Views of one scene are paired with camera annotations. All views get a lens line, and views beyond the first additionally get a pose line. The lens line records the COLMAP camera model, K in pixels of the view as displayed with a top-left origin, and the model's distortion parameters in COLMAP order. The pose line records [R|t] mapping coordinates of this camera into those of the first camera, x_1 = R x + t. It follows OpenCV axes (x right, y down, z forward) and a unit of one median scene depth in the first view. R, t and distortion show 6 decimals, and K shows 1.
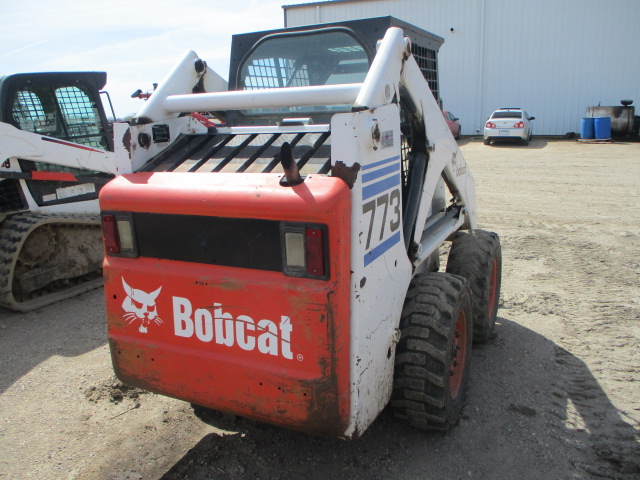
lens RADIAL K [[543.0, 0, 320.1], [0, 543.0, 240.0], [0, 0, 1]] dist [-0.061384, 0.002143]
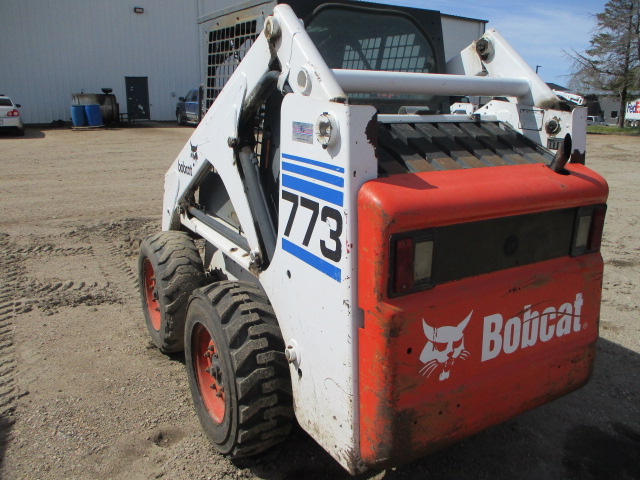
lens RADIAL K [[543.0, 0, 321.2], [0, 543.0, 239.5], [0, 0, 1]] dist [-0.061384, 0.002143]
pose [[0.552381, -0.177941, 0.814378, -1.036227], [0.160494, 0.981375, 0.105569, -0.138514], [-0.817995, 0.072388, 0.570652, 0.694399]]
